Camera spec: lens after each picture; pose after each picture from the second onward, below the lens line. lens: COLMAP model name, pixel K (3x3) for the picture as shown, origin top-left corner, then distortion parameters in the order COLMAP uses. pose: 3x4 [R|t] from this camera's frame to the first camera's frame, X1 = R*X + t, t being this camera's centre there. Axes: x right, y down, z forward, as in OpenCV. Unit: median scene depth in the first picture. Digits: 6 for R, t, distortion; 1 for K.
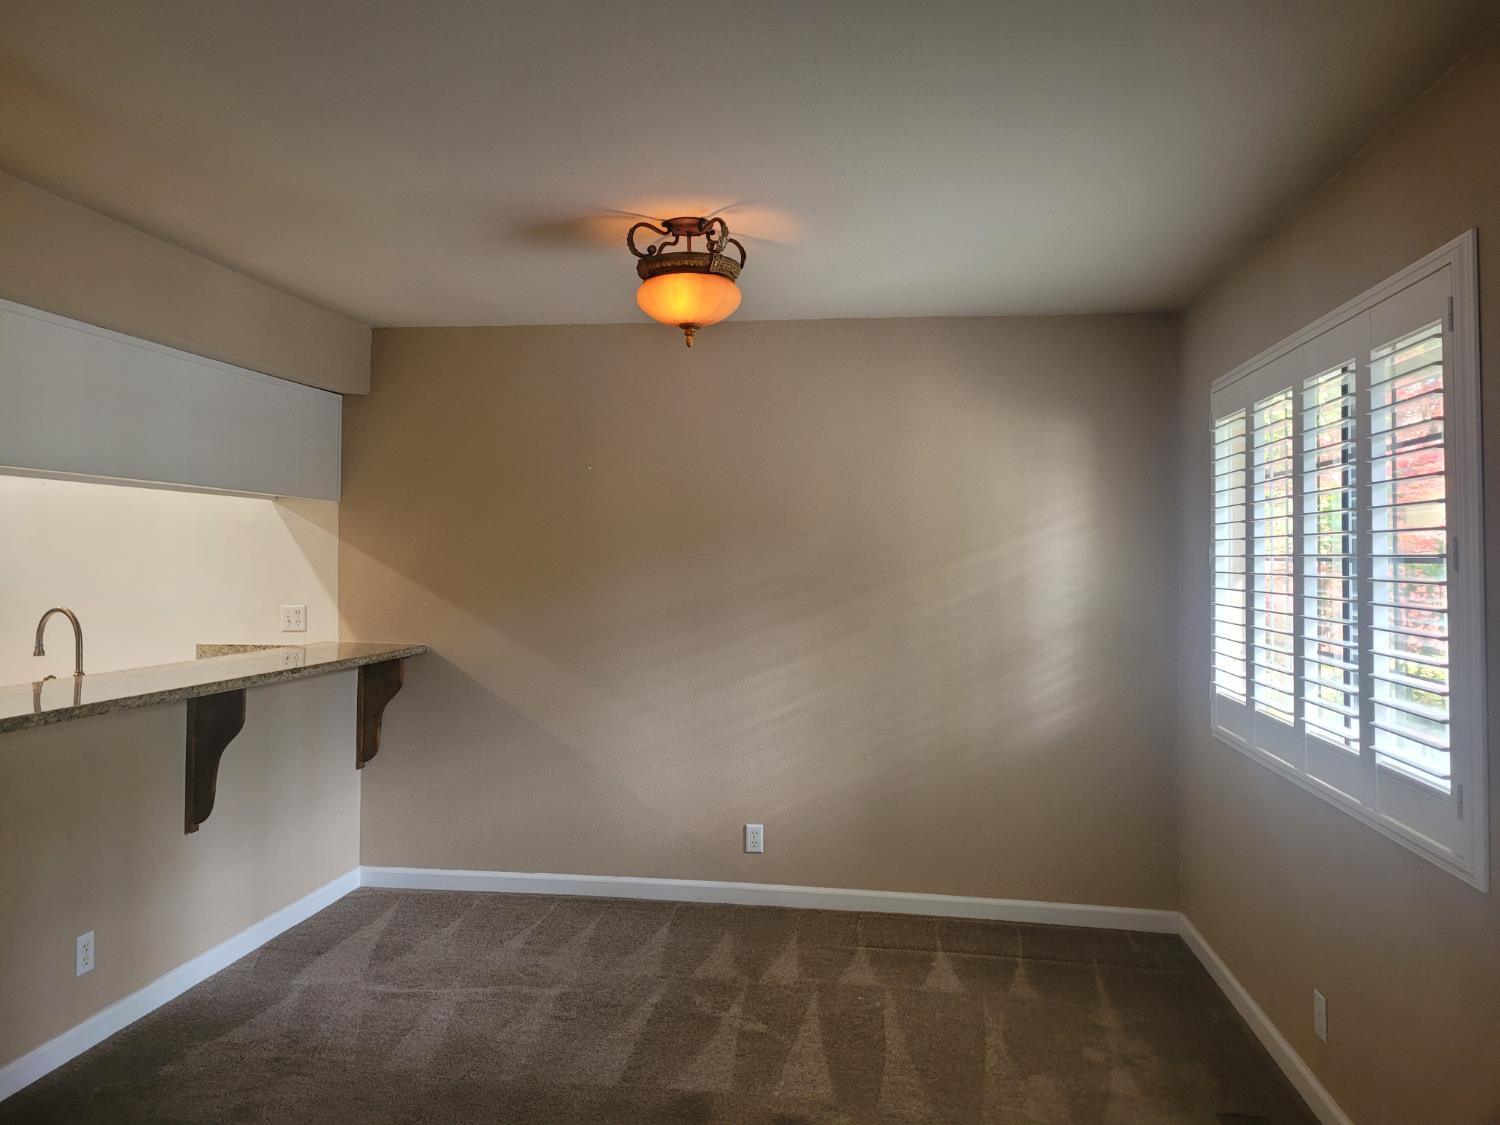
lens RADIAL K [[1135.8, 0, 735.8], [0, 1135.8, 532.9], [0, 0, 1]] dist [0.056836, -0.056655]
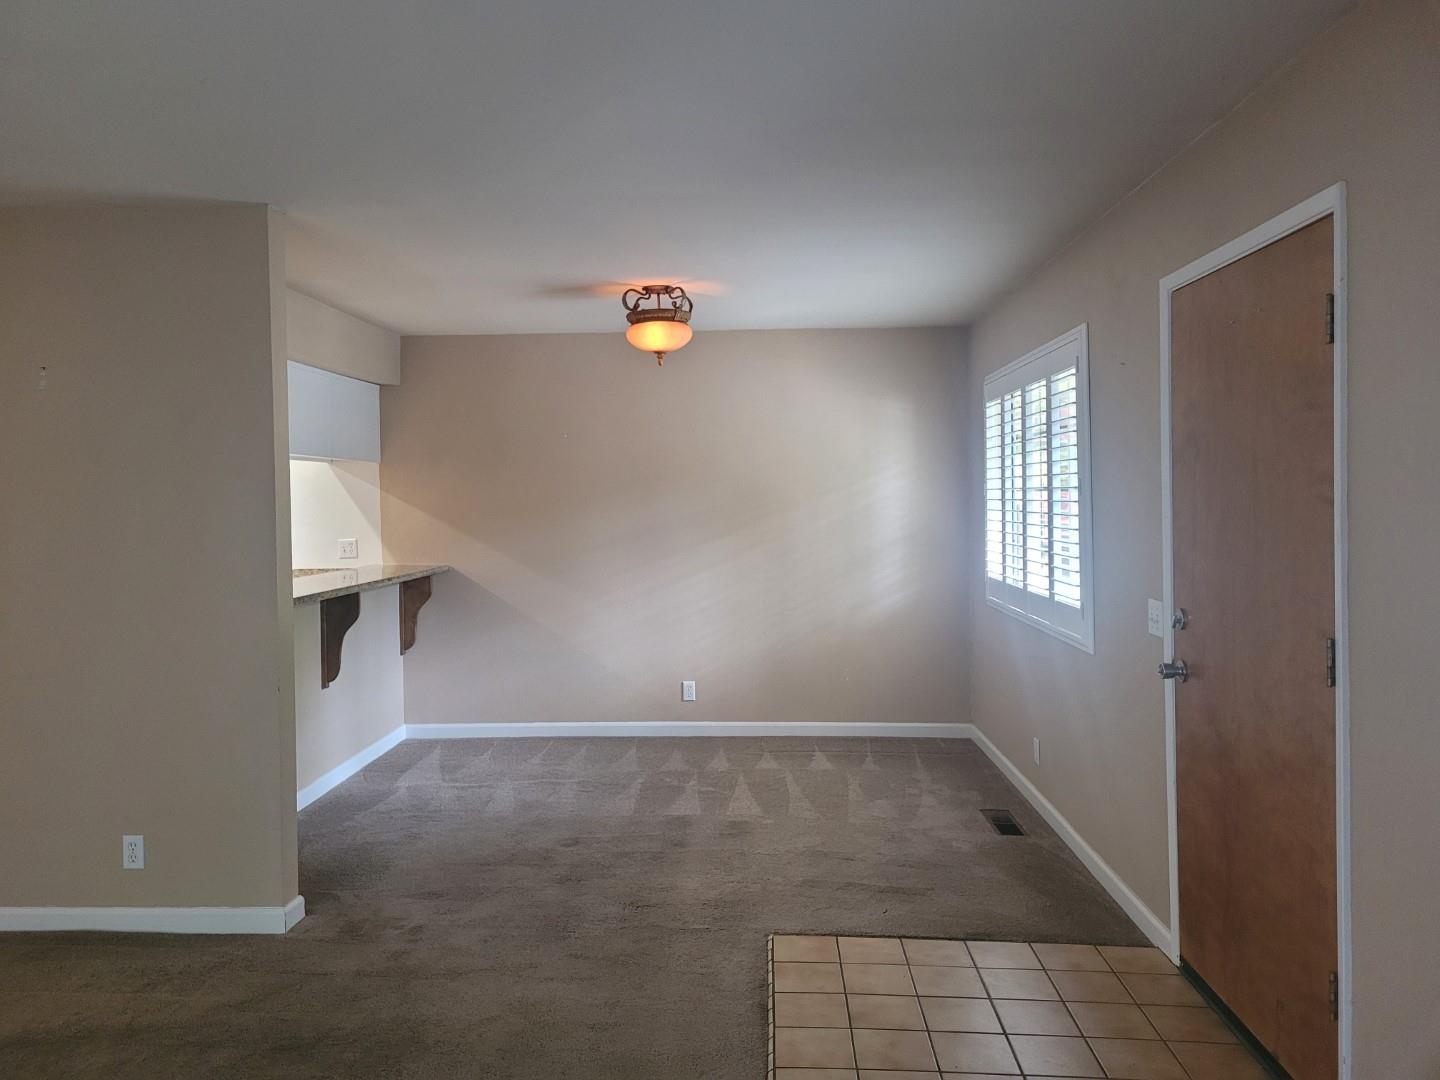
lens RADIAL K [[1090.4, 0, 706.4], [0, 1090.4, 511.6], [0, 0, 1]] dist [0.056836, -0.056655]
pose [[0.994998, -0.023171, 0.097166, -0.111636], [0.019839, 0.999186, 0.035122, -0.009913], [-0.097901, -0.033018, 0.994648, -0.458587]]
